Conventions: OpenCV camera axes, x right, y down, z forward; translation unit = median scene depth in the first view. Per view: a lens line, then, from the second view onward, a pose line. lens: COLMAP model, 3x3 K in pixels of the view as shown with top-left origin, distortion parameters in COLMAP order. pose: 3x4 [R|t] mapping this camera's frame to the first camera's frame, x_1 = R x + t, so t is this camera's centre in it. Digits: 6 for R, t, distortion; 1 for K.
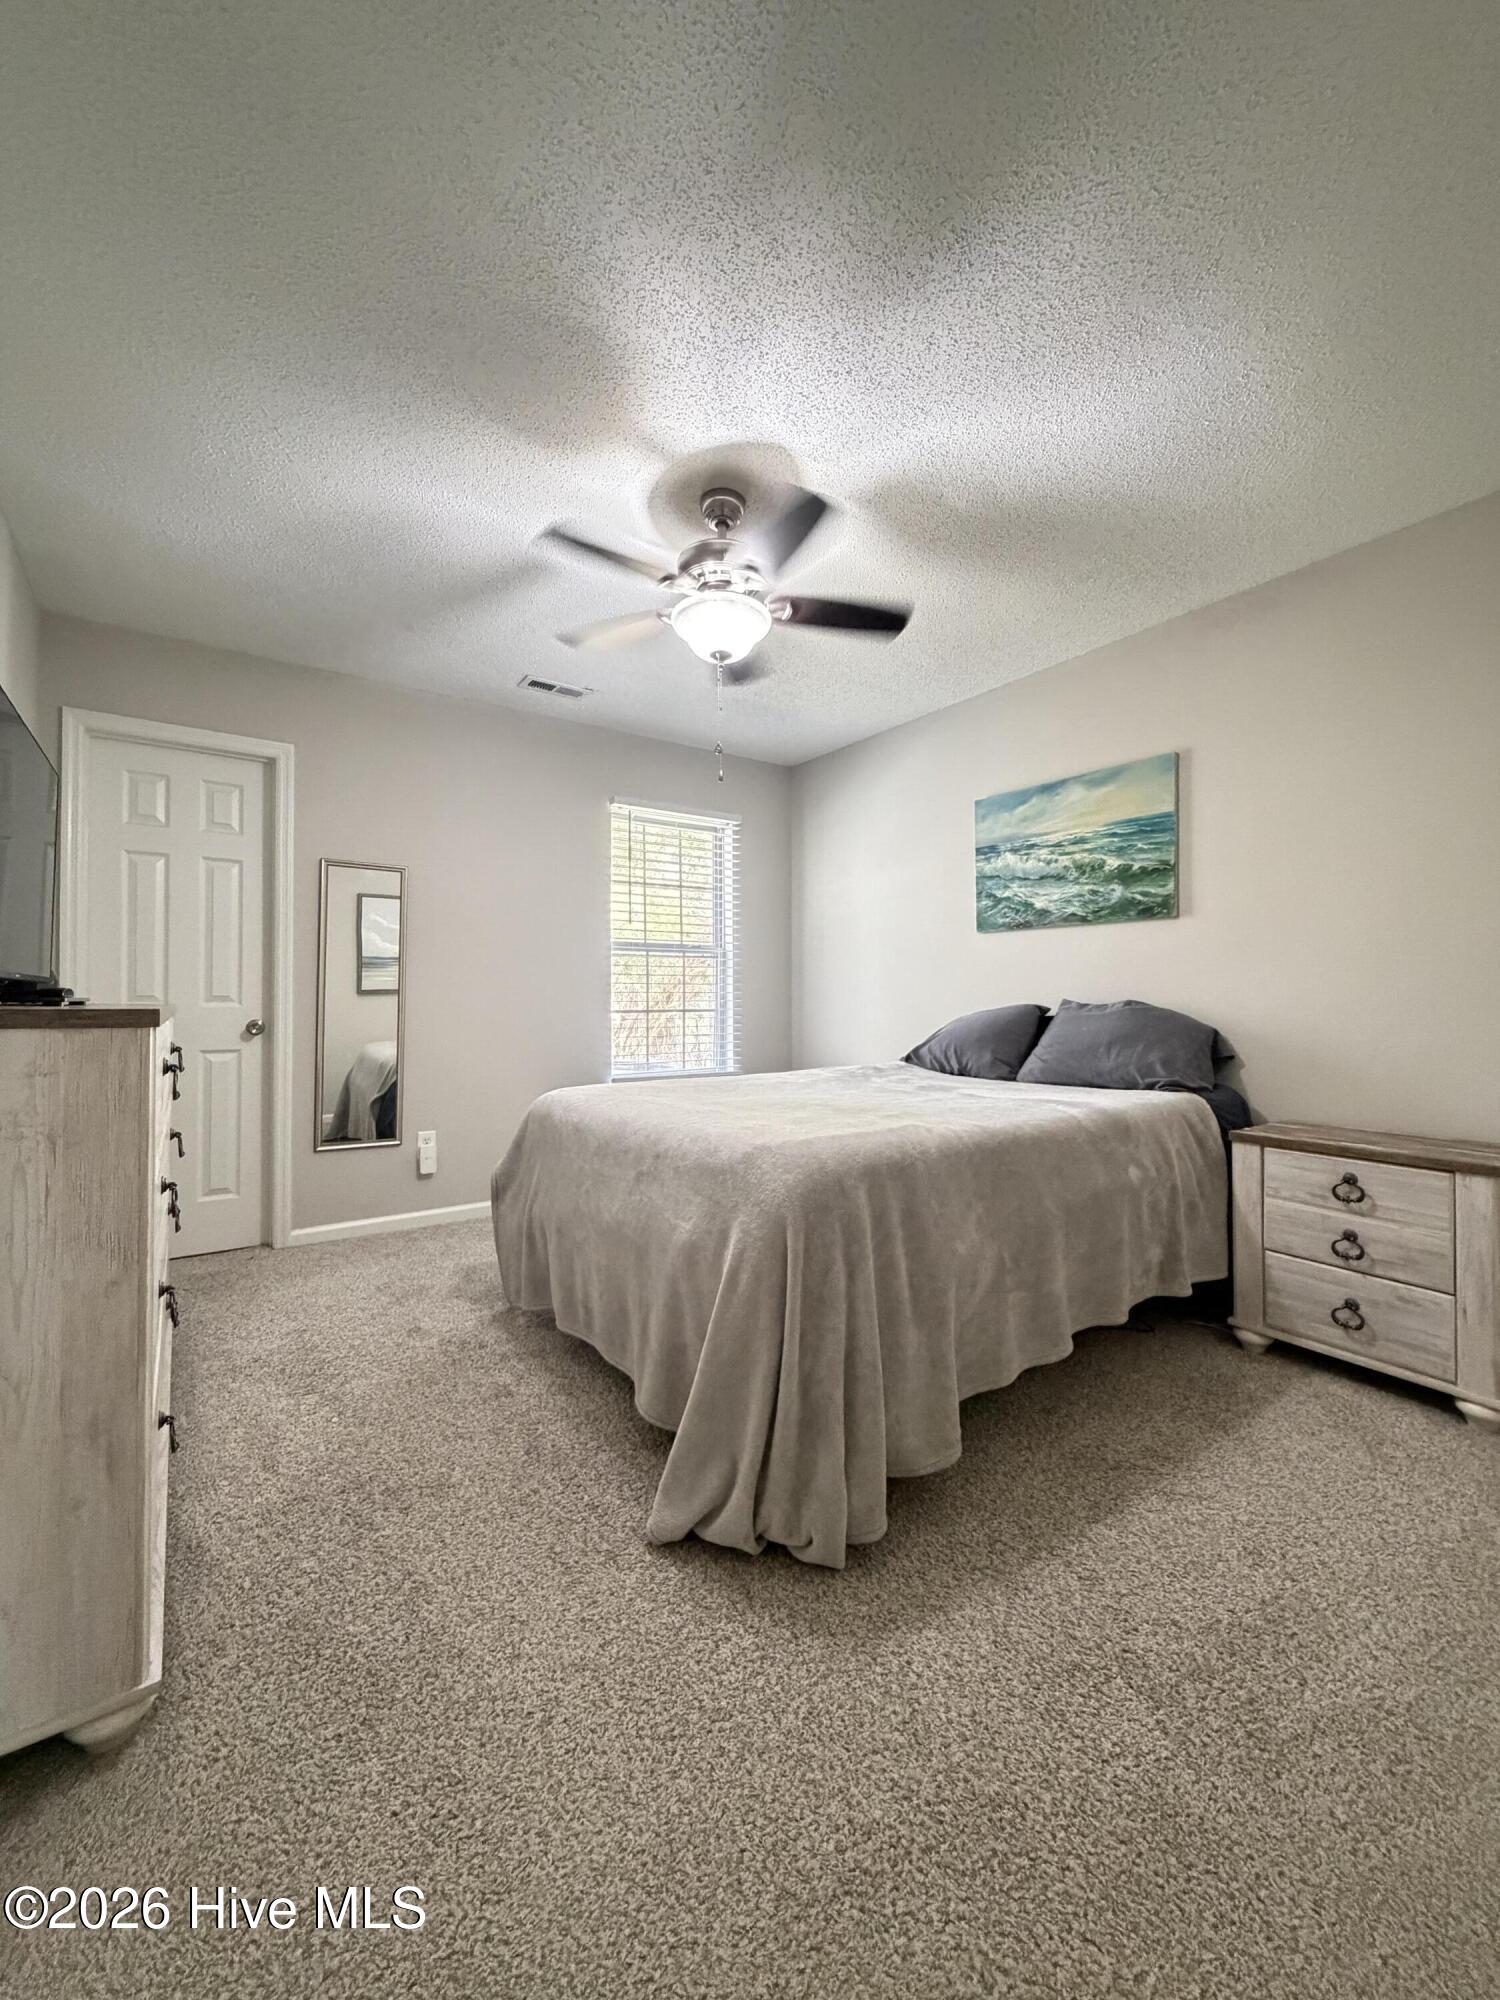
lens RADIAL K [[802.5, 0, 750.0], [0, 802.5, 994.9], [0, 0, 1]] dist [0.000584, 0.000051]
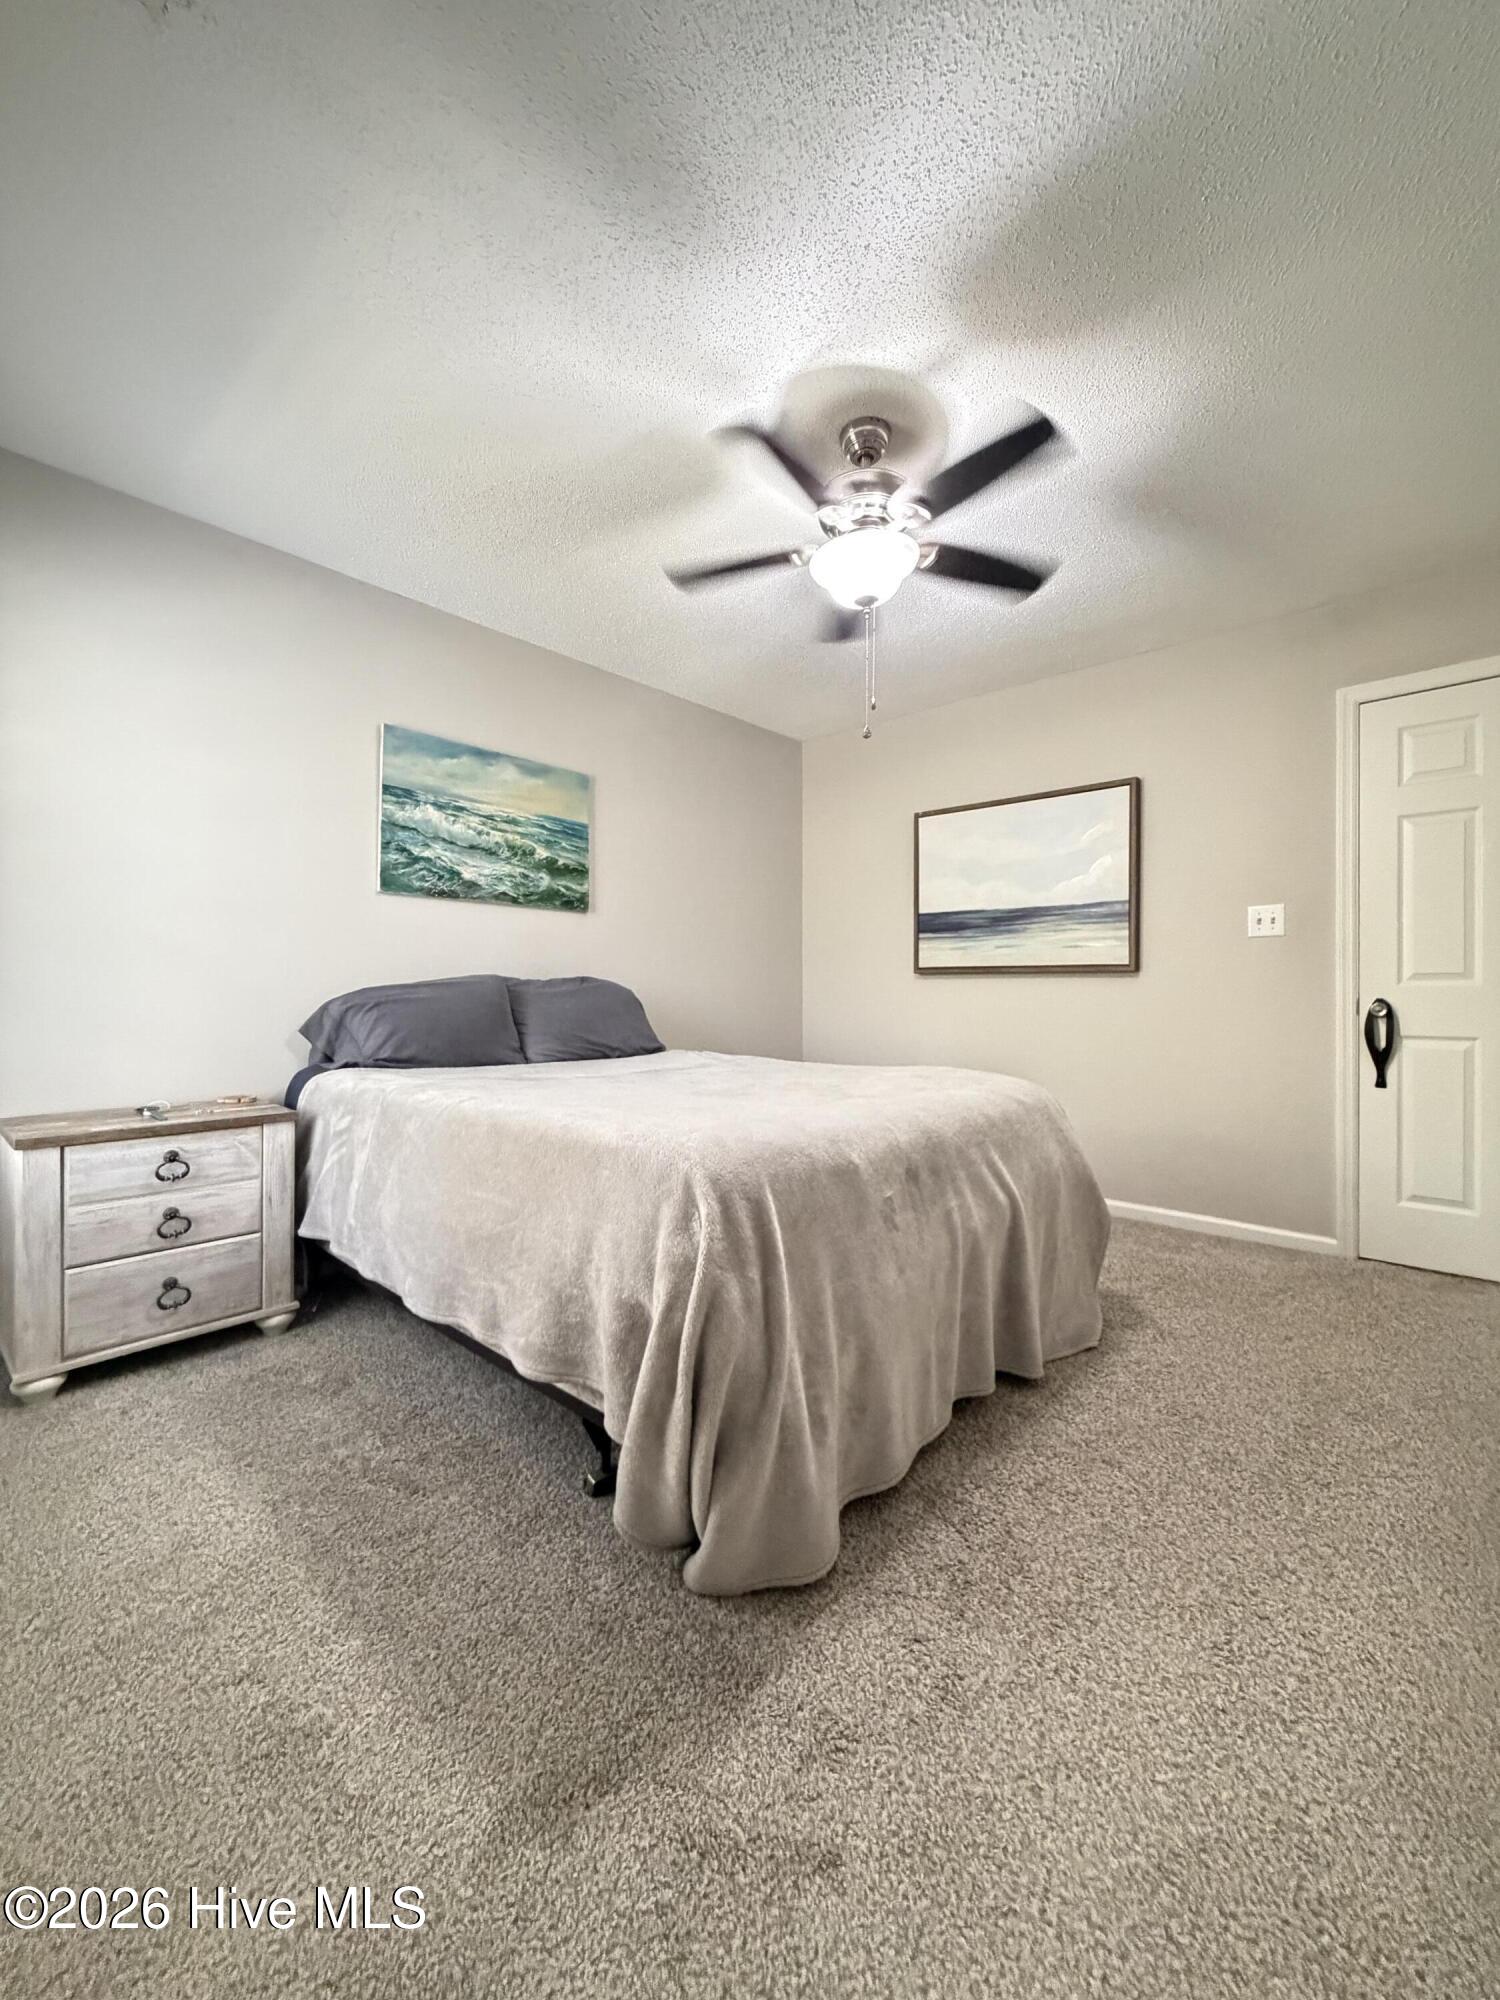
lens RADIAL K [[802.5, 0, 750.7], [0, 802.5, 991.1], [0, 0, 1]] dist [0.000584, 0.000051]
pose [[-0.228446, -0.014051, 0.973455, -0.615062], [-0.019934, 0.999754, 0.009753, 0.004805], [-0.973353, -0.017177, -0.228670, 0.896949]]
